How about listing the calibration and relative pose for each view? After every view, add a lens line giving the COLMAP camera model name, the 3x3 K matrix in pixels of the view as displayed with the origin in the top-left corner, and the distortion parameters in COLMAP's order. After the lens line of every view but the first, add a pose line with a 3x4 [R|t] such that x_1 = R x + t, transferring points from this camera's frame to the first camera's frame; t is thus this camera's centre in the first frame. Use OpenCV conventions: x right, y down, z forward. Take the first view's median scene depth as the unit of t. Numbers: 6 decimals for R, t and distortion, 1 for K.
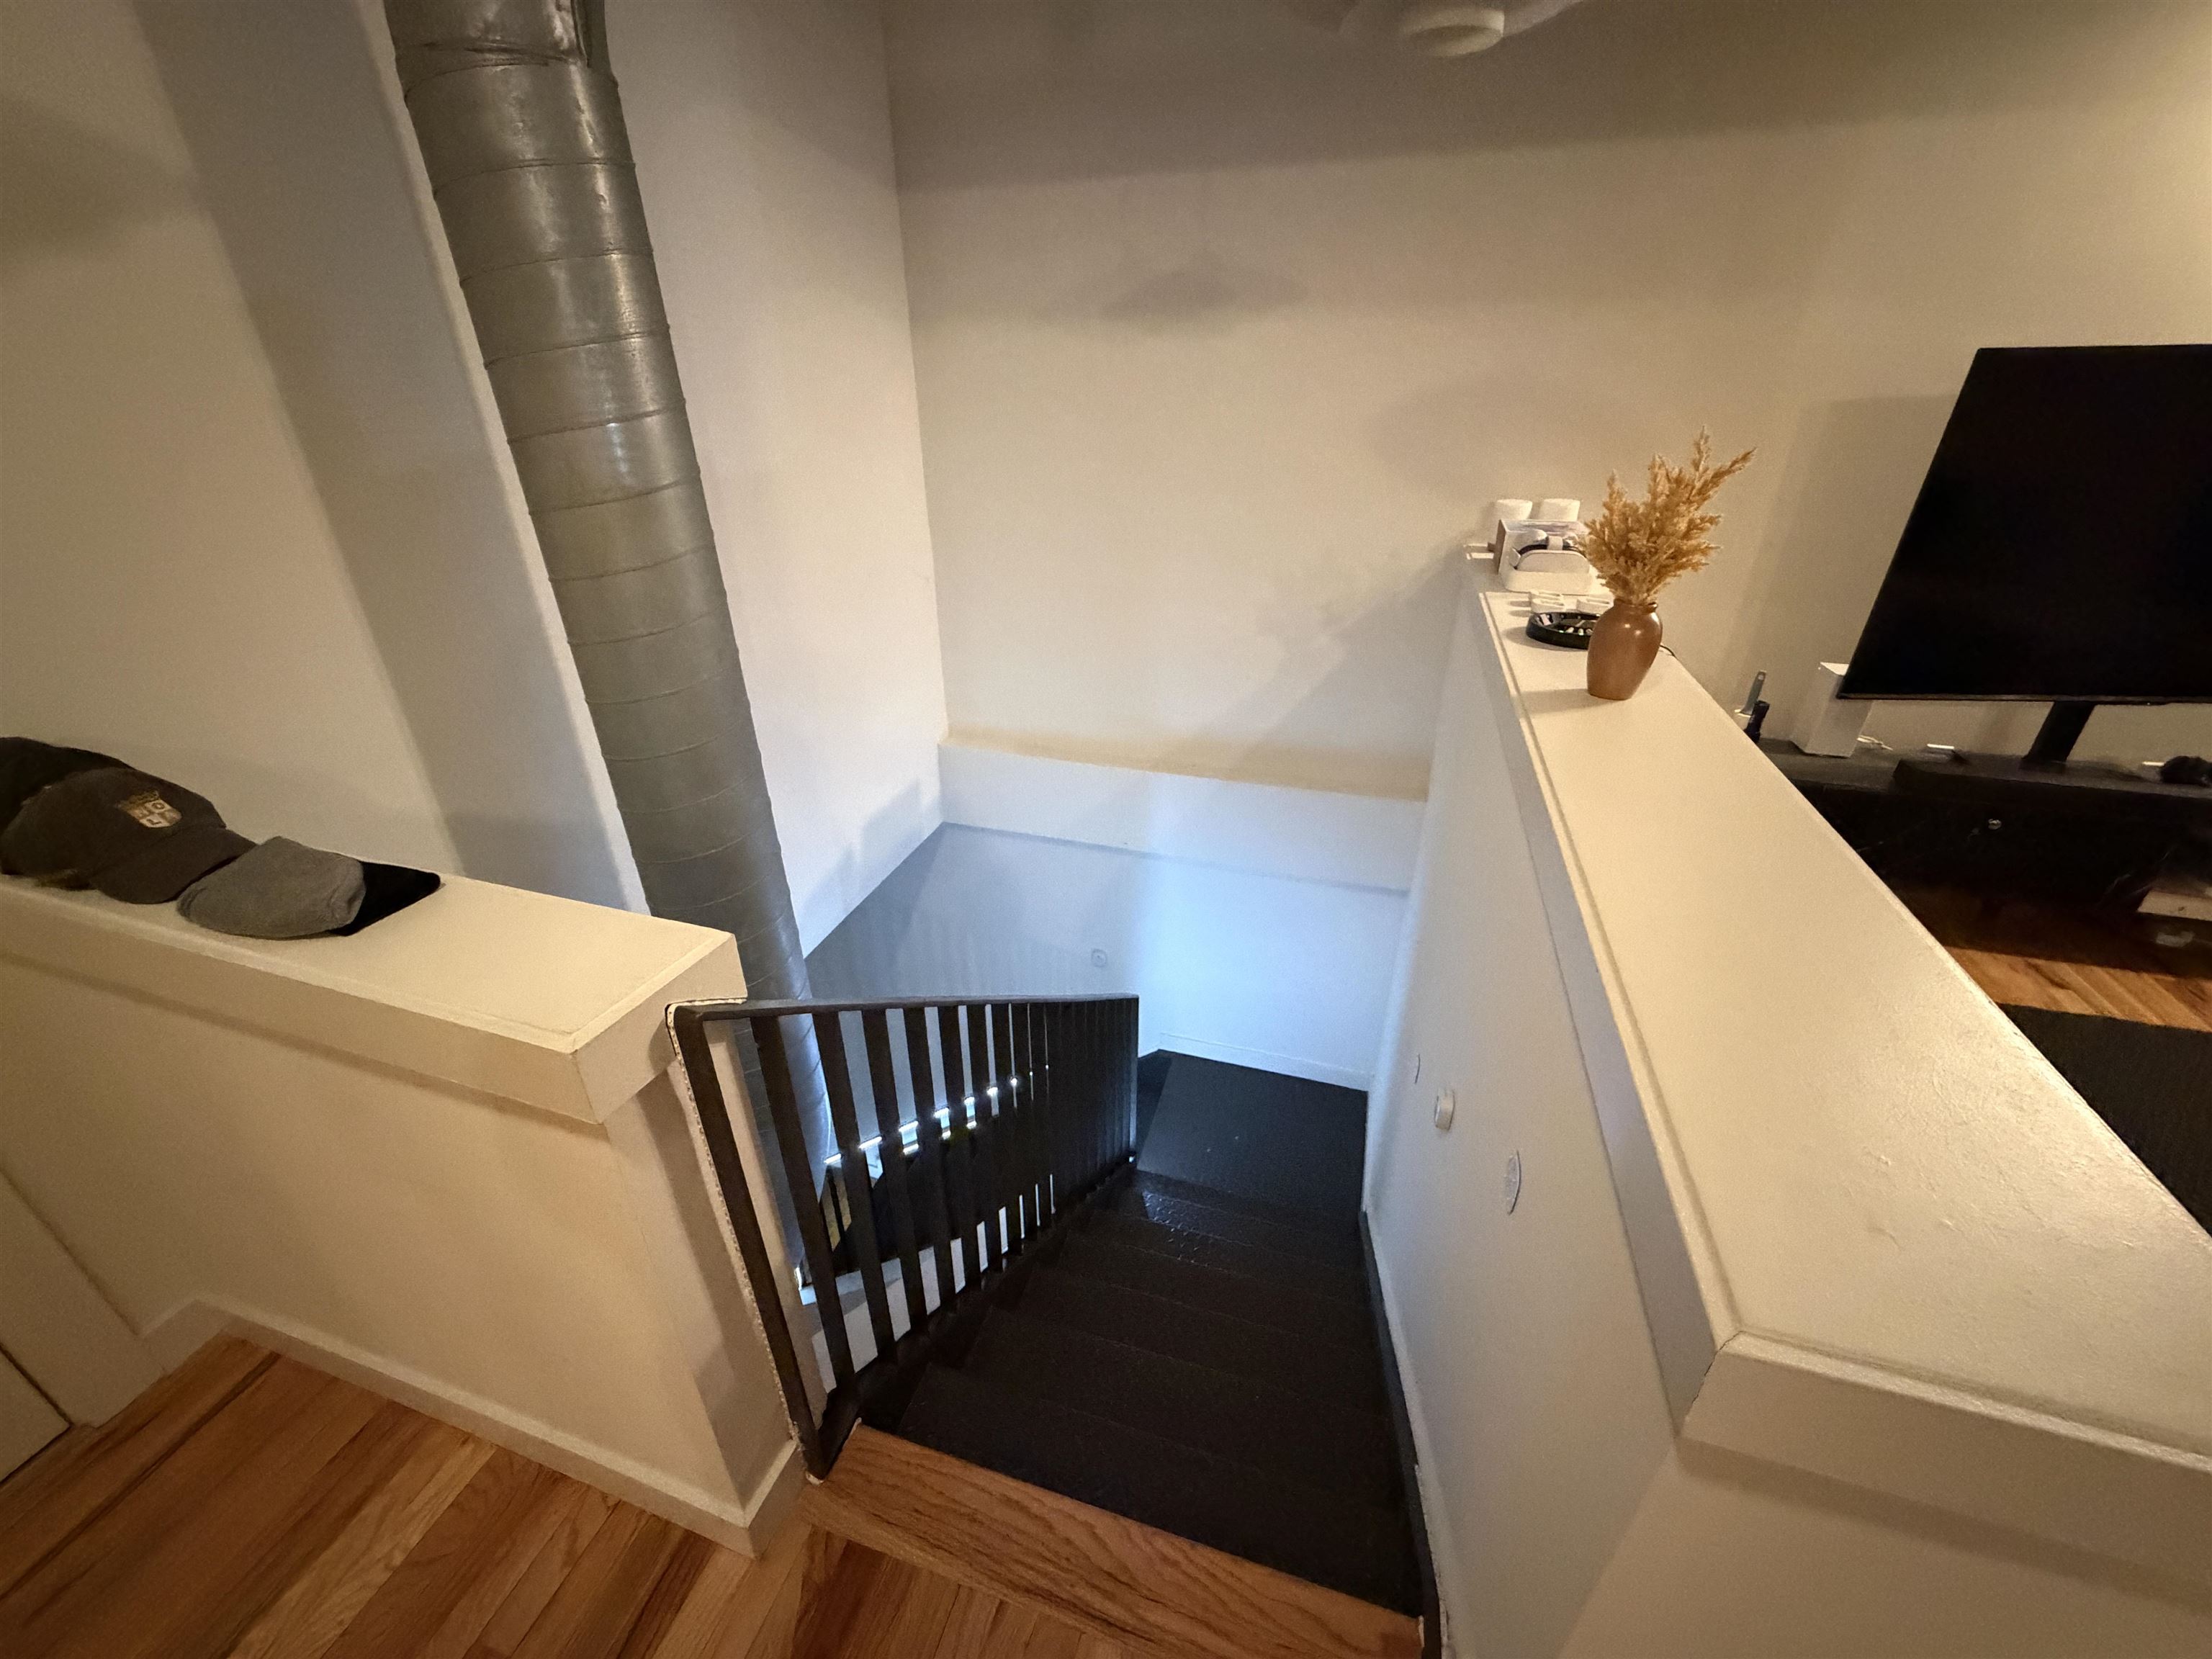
lens RADIAL K [[878.7, 0, 1093.6], [0, 878.7, 824.7], [0, 0, 1]] dist [0.000666, -0.000246]
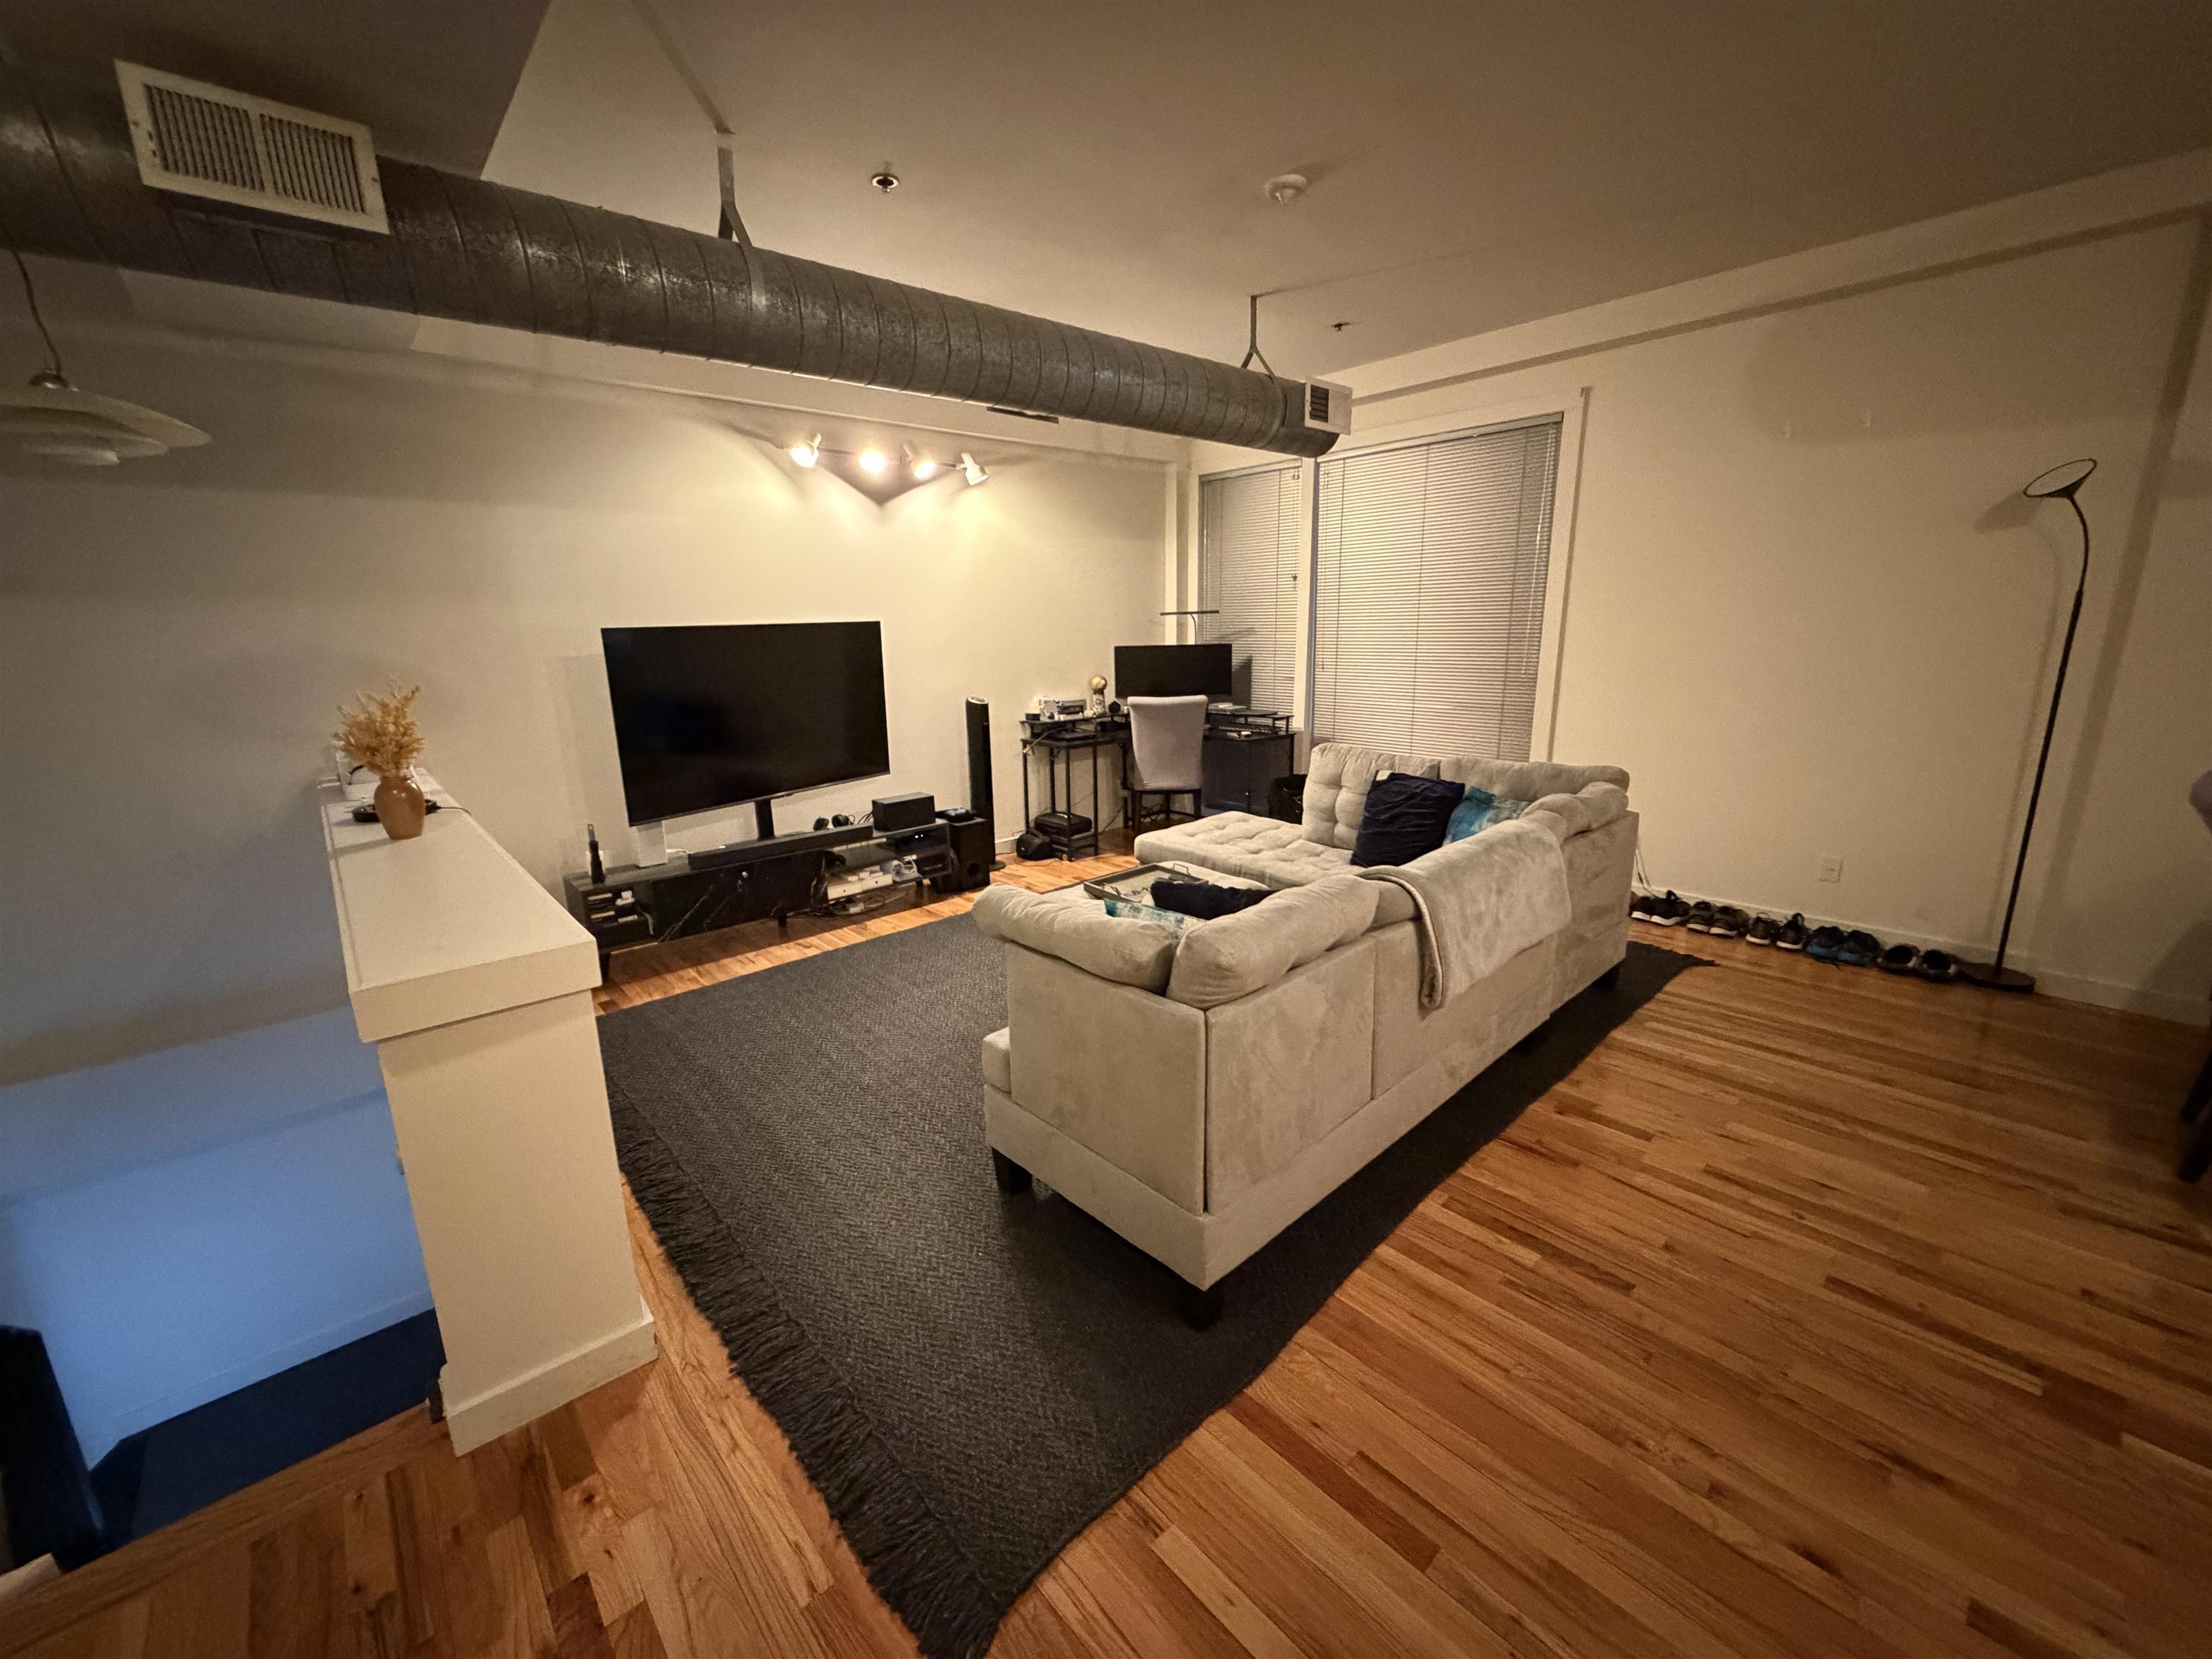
lens RADIAL K [[878.7, 0, 1097.9], [0, 878.7, 829.0], [0, 0, 1]] dist [0.000666, -0.000246]
pose [[0.515026, -0.200531, 0.833388, -0.052884], [0.411132, 0.910908, -0.034891, 0.313795], [-0.752143, 0.360602, 0.551586, -0.610891]]
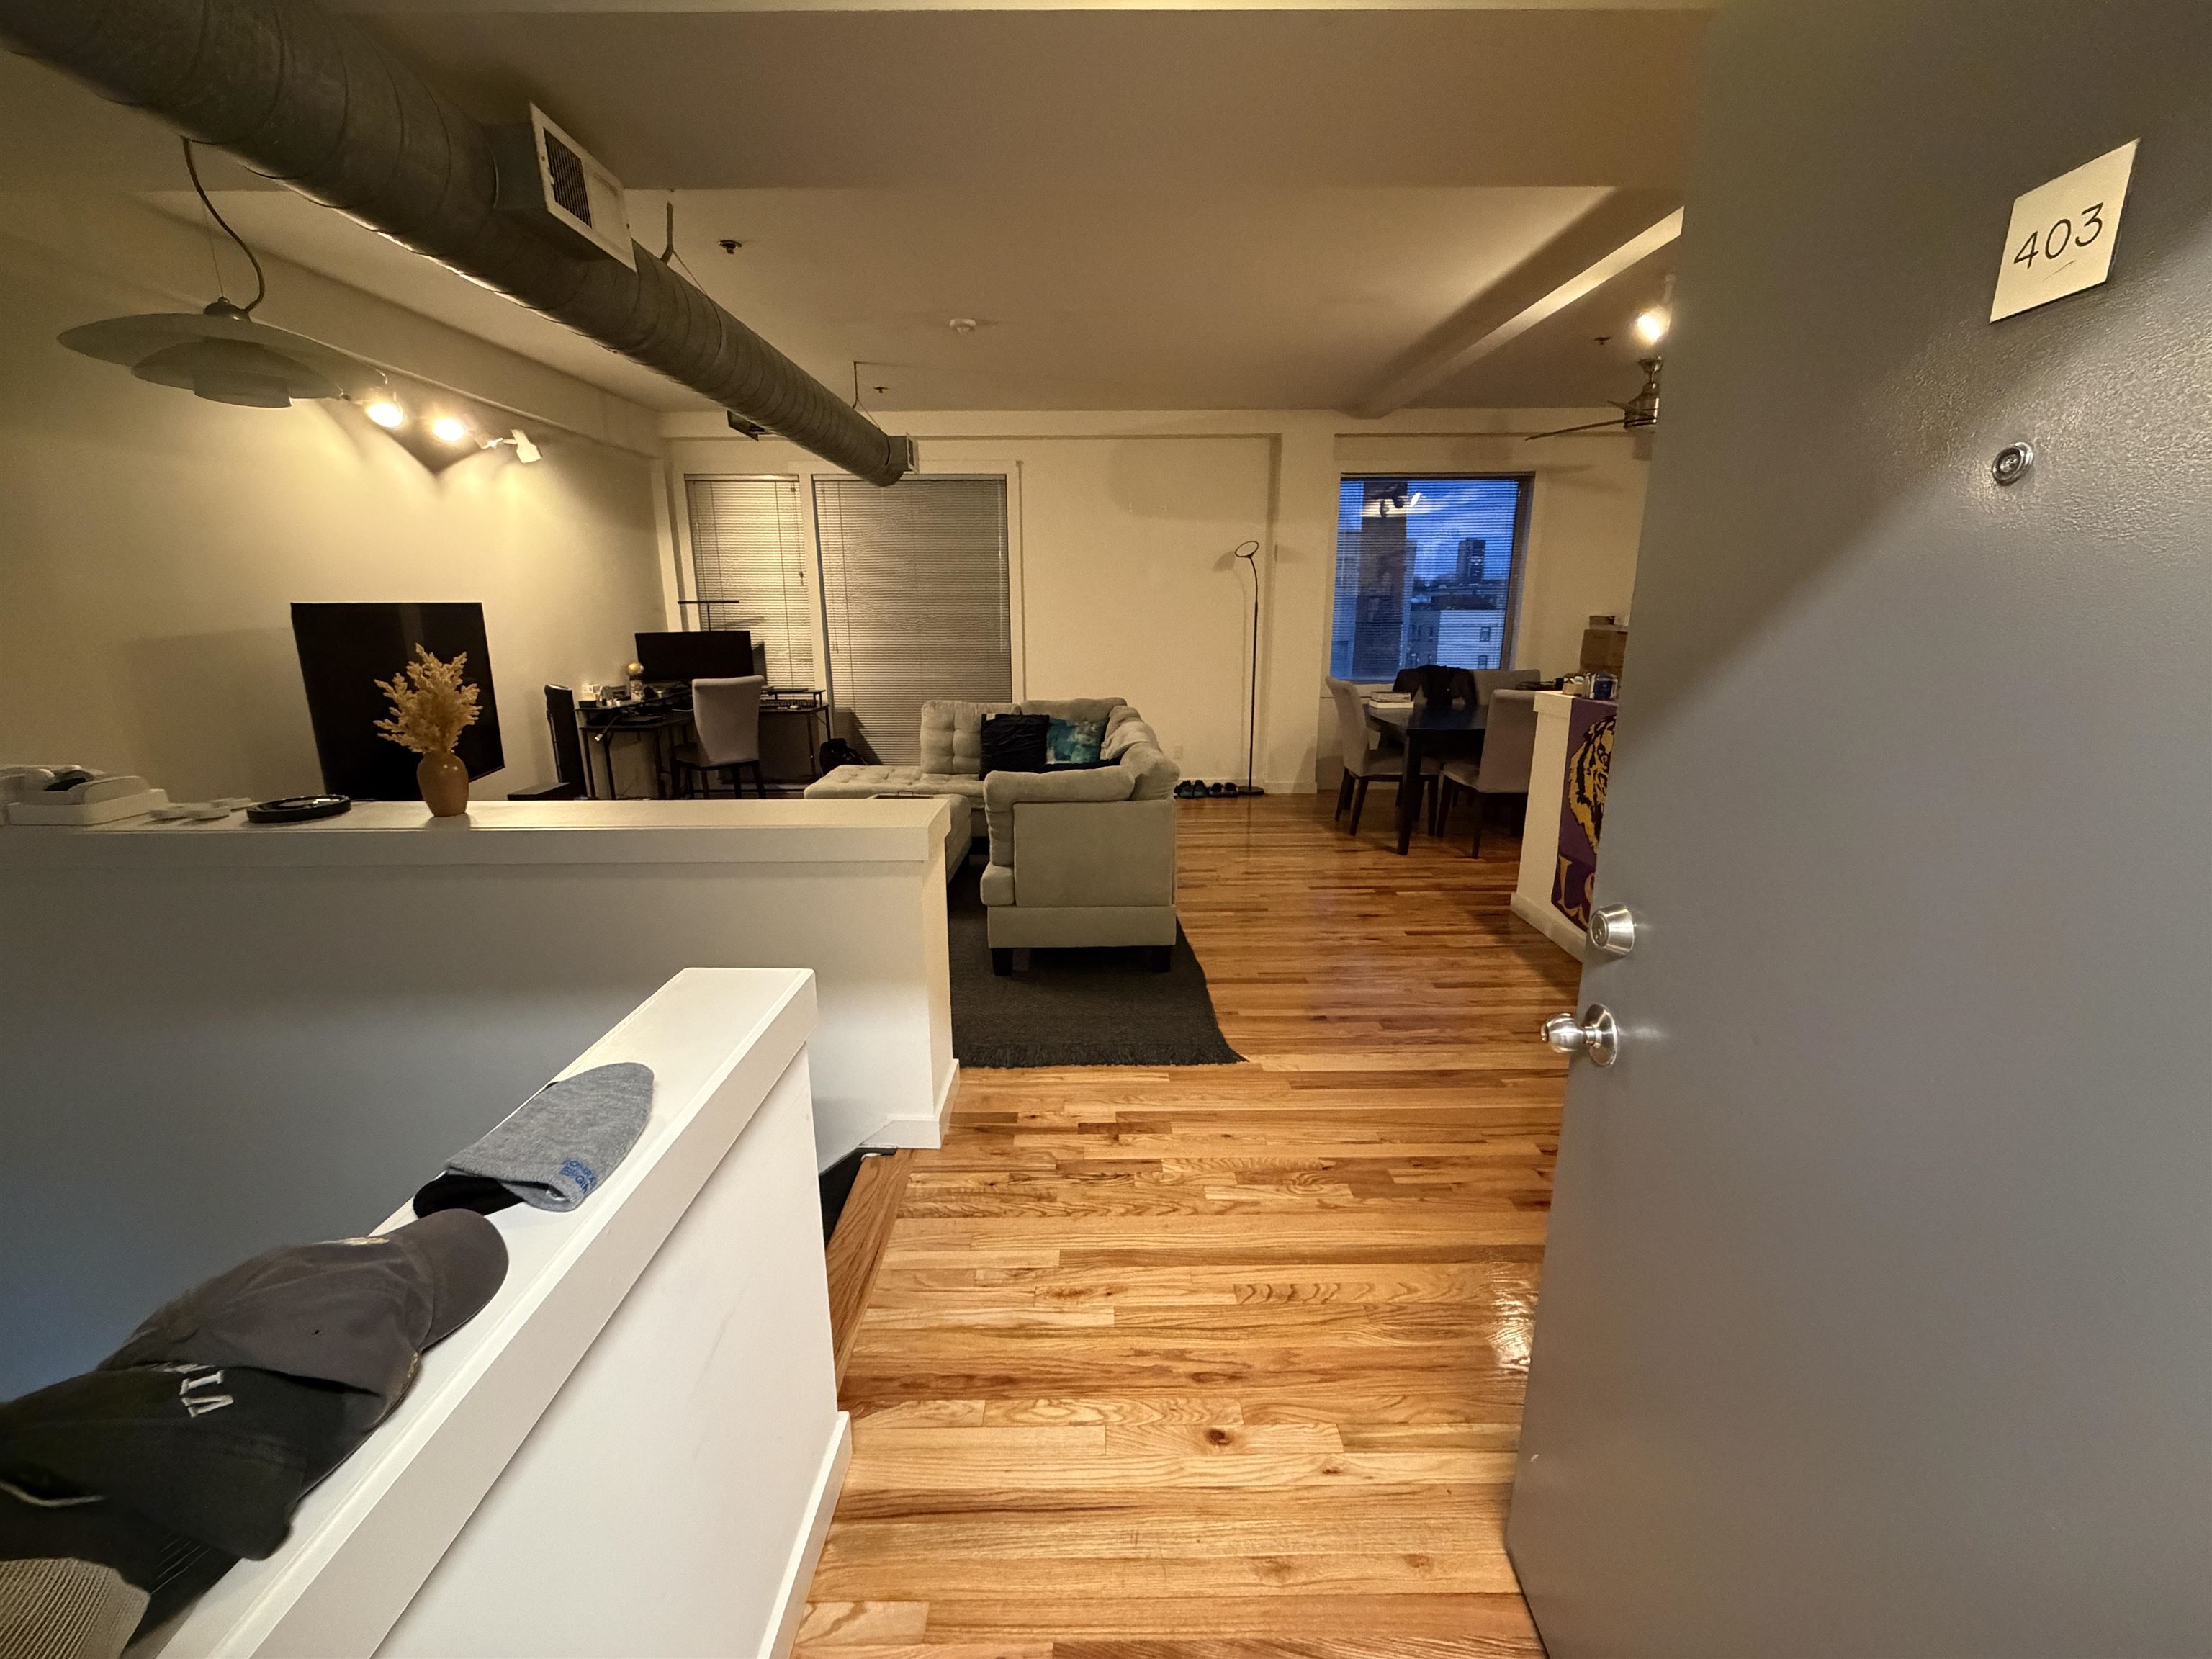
lens RADIAL K [[878.7, 0, 1098.0], [0, 878.7, 828.7], [0, 0, 1]] dist [0.000666, -0.000246]
pose [[-0.299696, -0.223373, 0.927516, -0.901033], [0.445770, 0.826765, 0.343145, -0.119508], [-0.843488, 0.516298, -0.148206, 0.251462]]
